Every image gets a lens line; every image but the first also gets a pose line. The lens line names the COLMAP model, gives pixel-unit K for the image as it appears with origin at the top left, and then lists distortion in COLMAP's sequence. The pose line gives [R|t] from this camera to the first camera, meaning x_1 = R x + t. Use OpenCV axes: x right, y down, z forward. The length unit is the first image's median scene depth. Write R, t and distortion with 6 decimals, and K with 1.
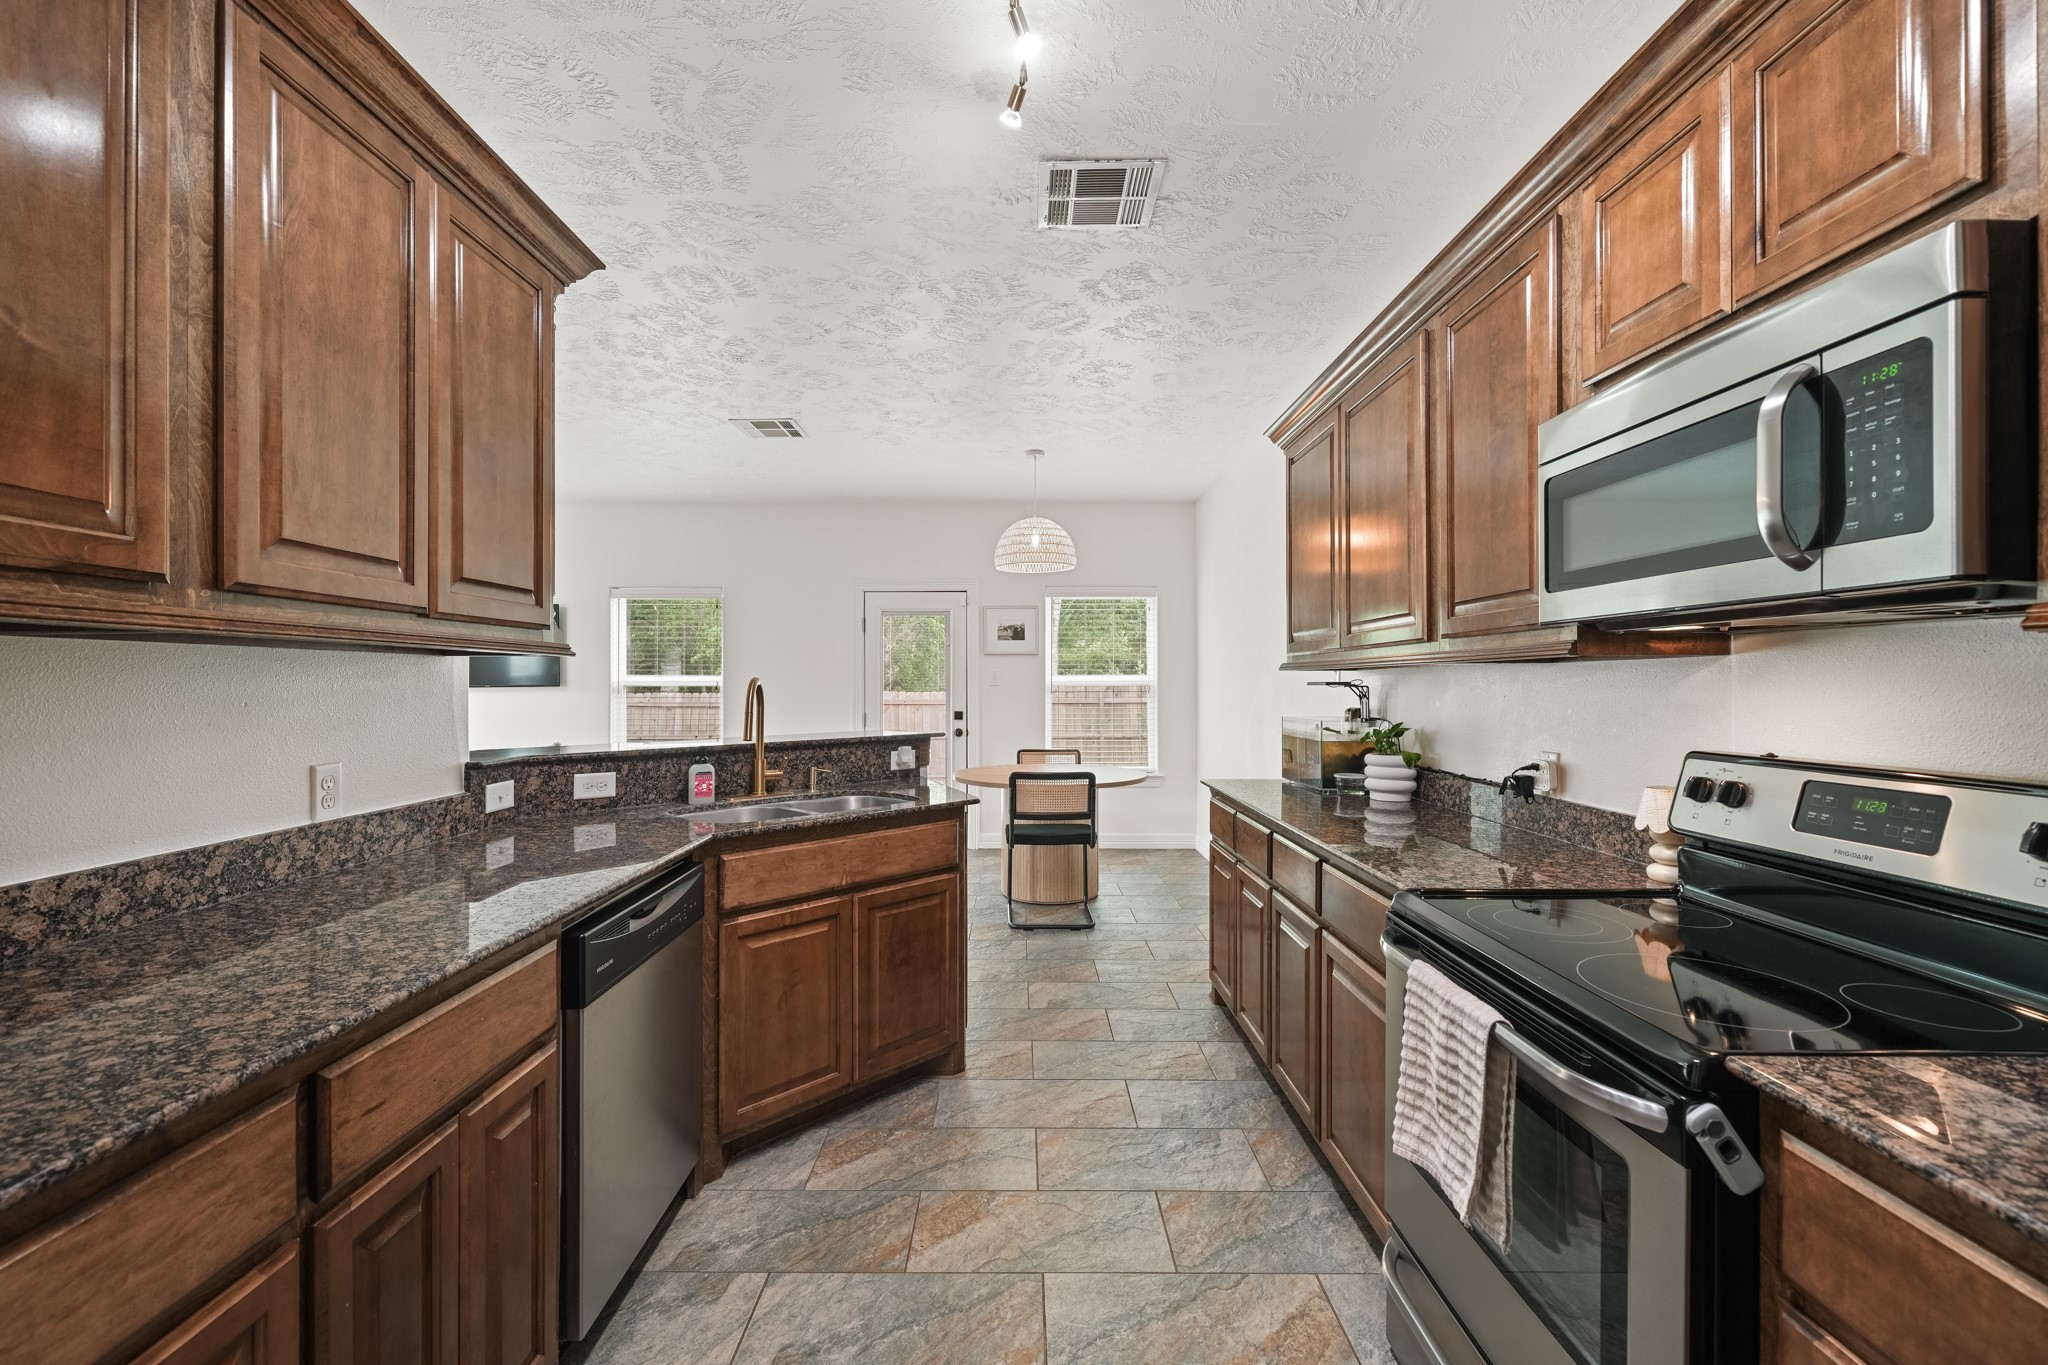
lens RADIAL K [[870.0, 0, 1022.0], [0, 870.0, 682.6], [0, 0, 1]] dist [-0.000067, 0.000004]
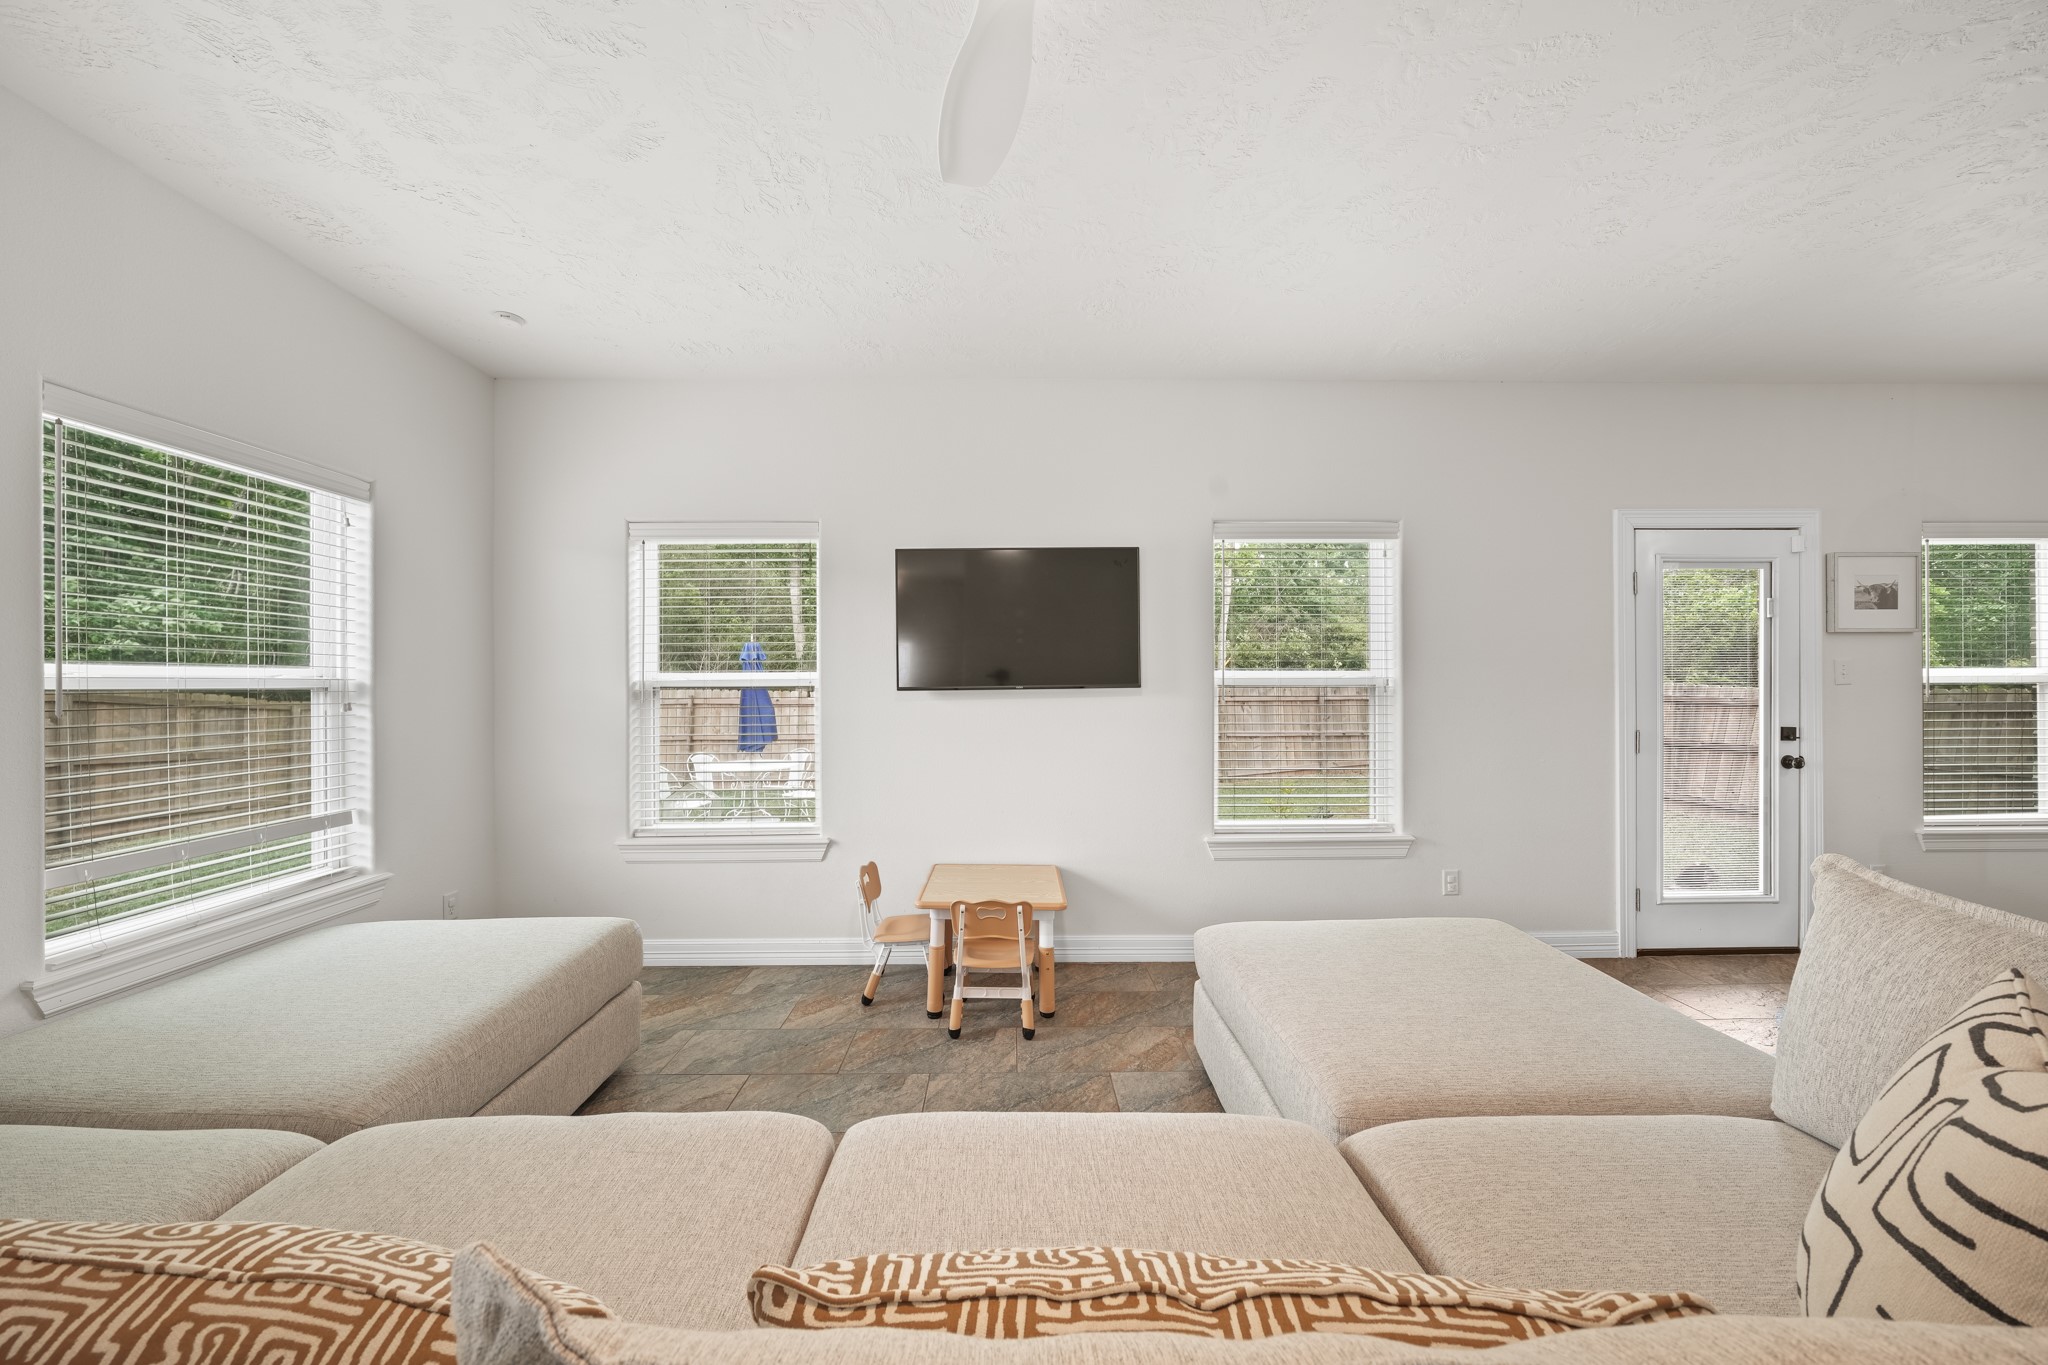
lens RADIAL K [[699.6, 0, 1029.2], [0, 699.6, 679.4], [0, 0, 1]] dist [-0.005069, -0.000110]
pose [[0.999985, -0.002058, 0.005062, -0.602871], [0.002050, 0.999997, 0.001515, -0.001729], [-0.005065, -0.001504, 0.999986, 0.521057]]
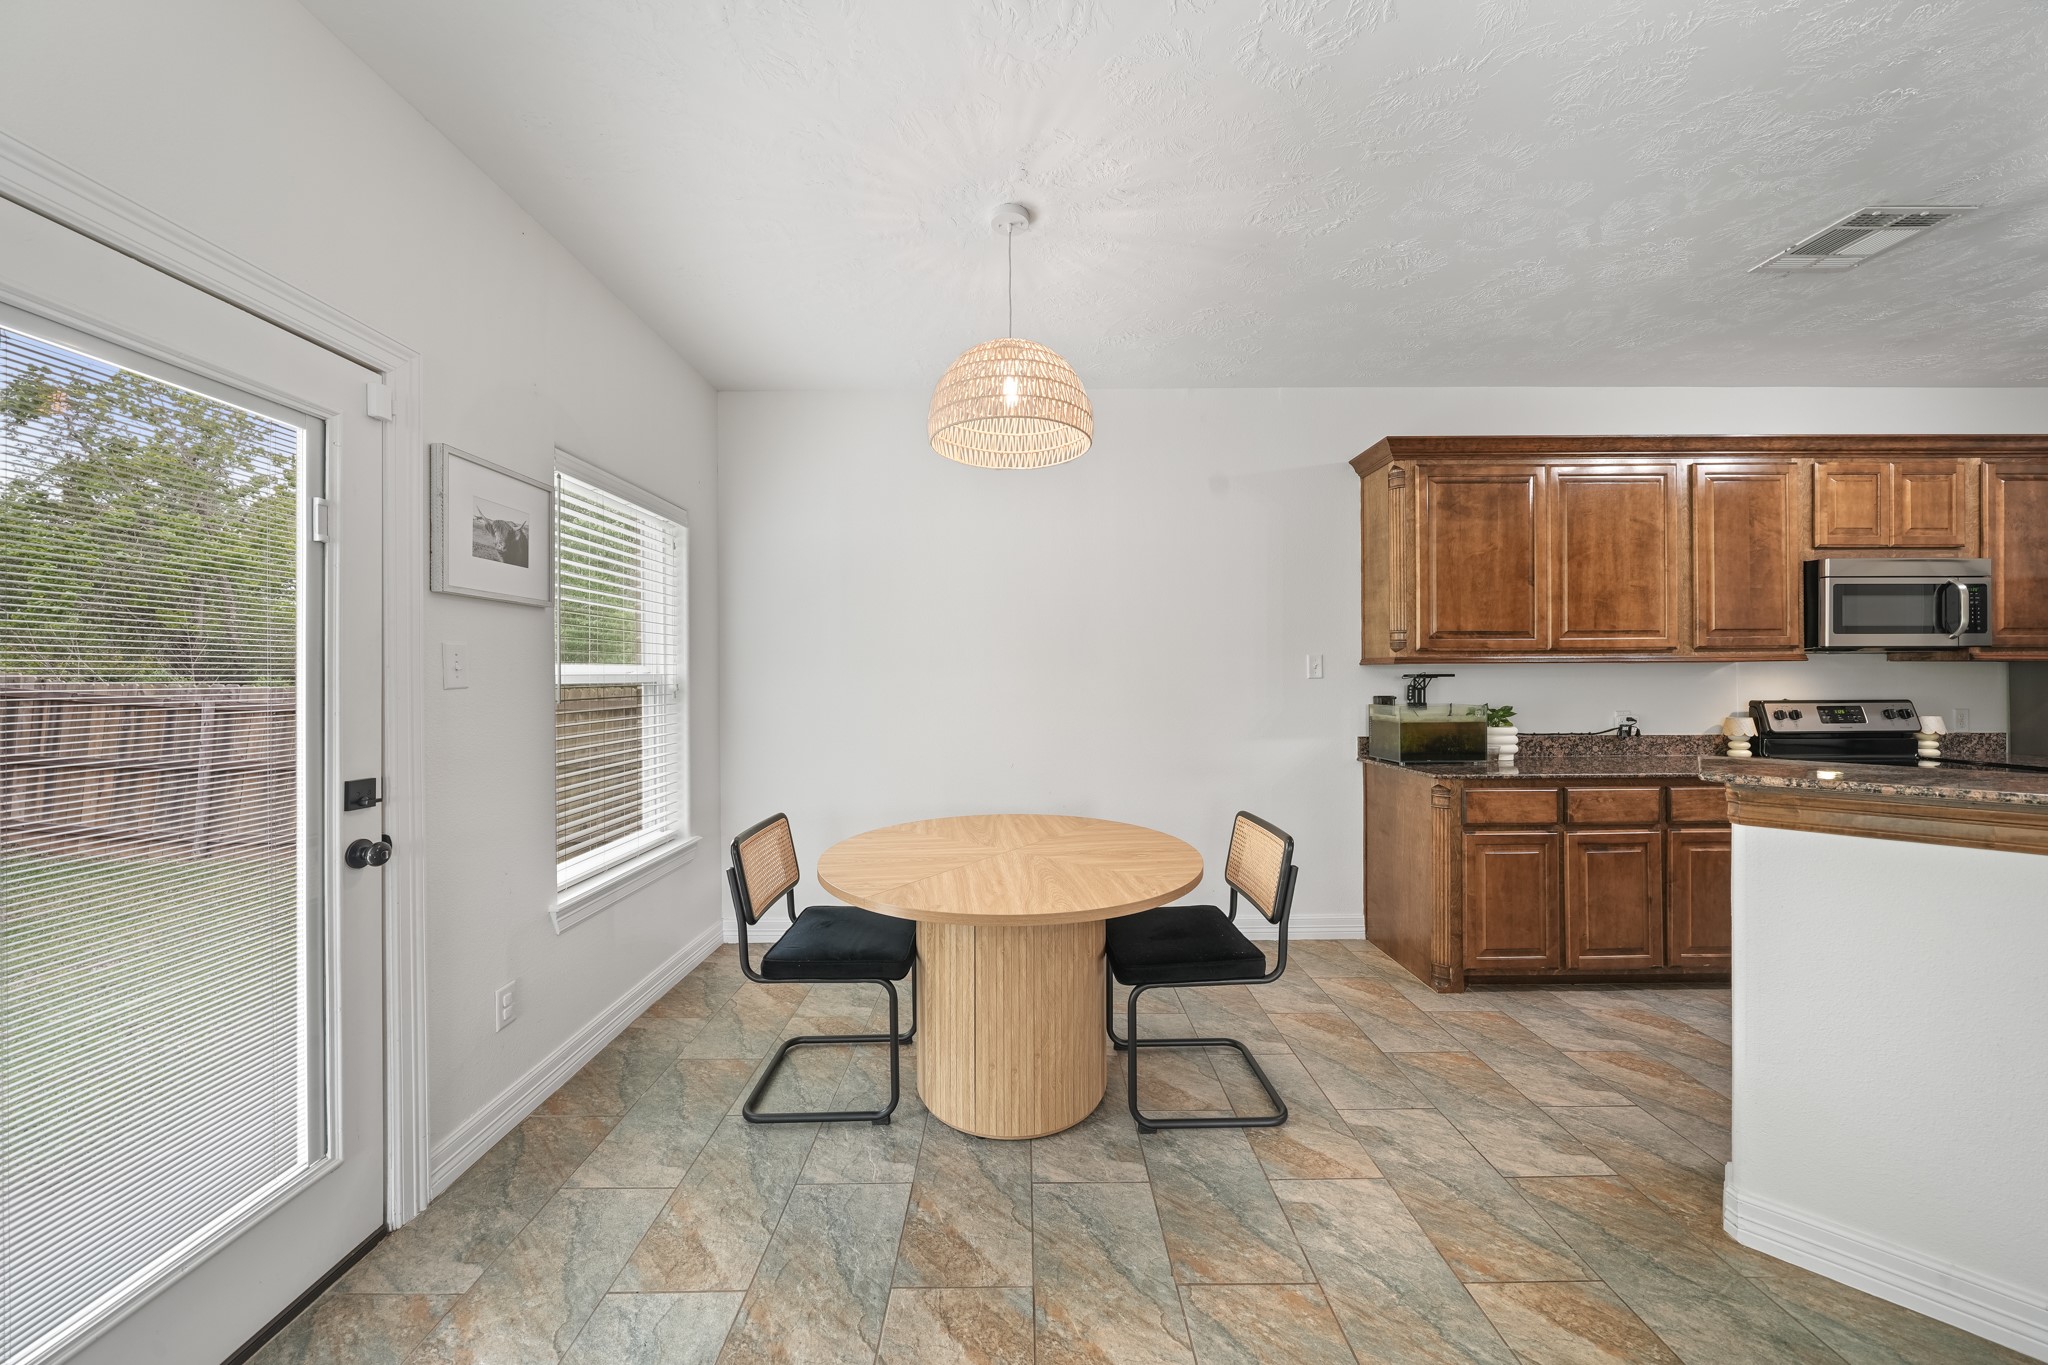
lens RADIAL K [[699.6, 0, 1031.2], [0, 699.6, 675.0], [0, 0, 1]] dist [-0.005069, -0.000110]
pose [[-0.006568, 0.005469, 0.999963, -0.303947], [0.005143, 0.999972, -0.005435, 0.001083], [-0.999965, 0.005107, -0.006596, 0.781733]]
